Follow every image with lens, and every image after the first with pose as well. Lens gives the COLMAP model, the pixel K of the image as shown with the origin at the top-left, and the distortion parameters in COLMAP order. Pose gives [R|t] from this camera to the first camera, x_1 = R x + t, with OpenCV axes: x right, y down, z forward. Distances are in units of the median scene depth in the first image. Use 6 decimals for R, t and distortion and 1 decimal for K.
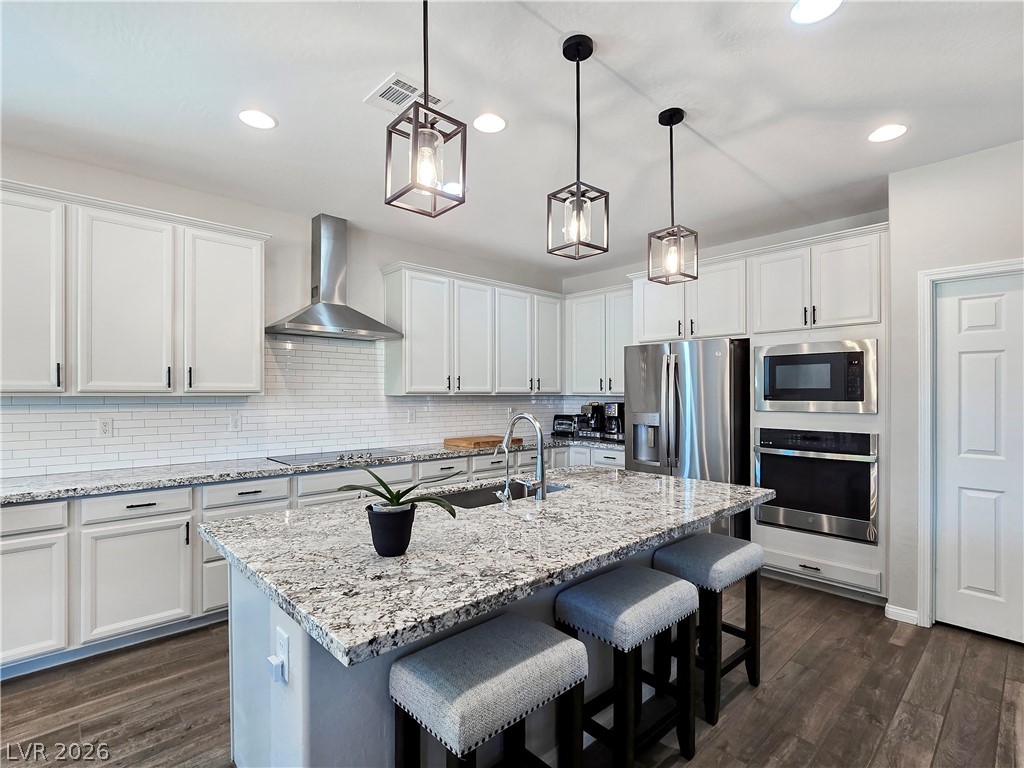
lens RADIAL K [[500.2, 0, 506.0], [0, 500.2, 394.3], [0, 0, 1]] dist [-0.003681, -0.000339]
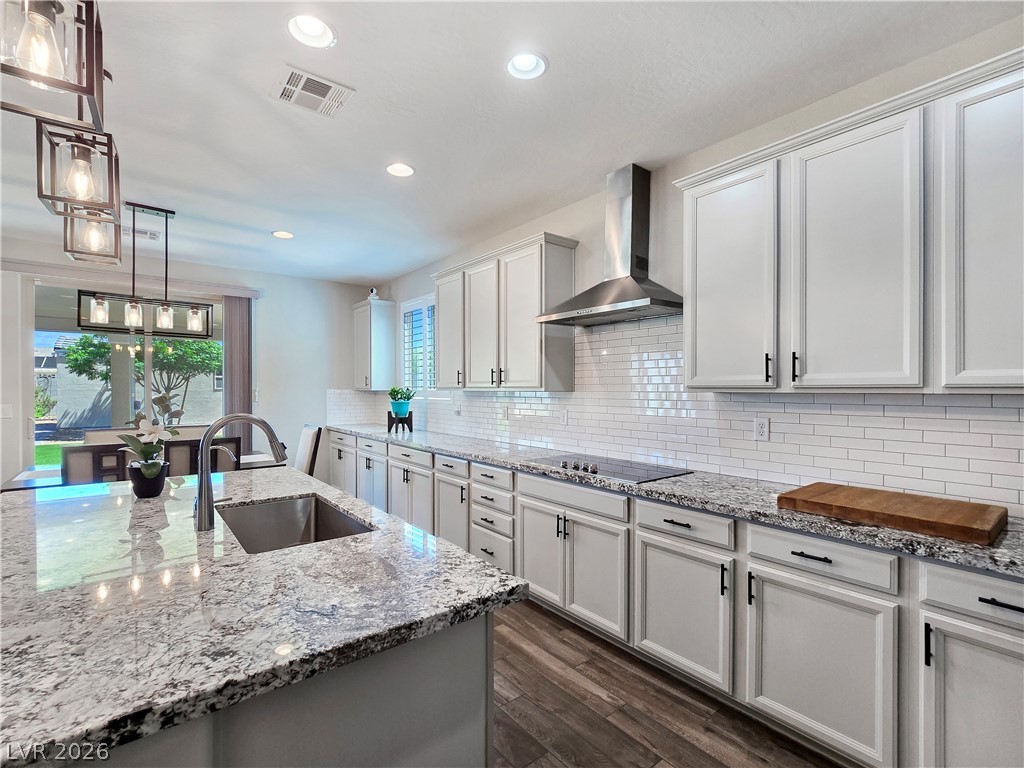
lens RADIAL K [[471.5, 0, 508.8], [0, 471.5, 390.2], [0, 0, 1]] dist [-0.002594, -0.000112]
pose [[-0.072212, 0.000574, -0.997389, 0.486652], [-0.003475, 0.999994, 0.000827, 0.000611], [0.997383, 0.003525, -0.072210, 0.993882]]
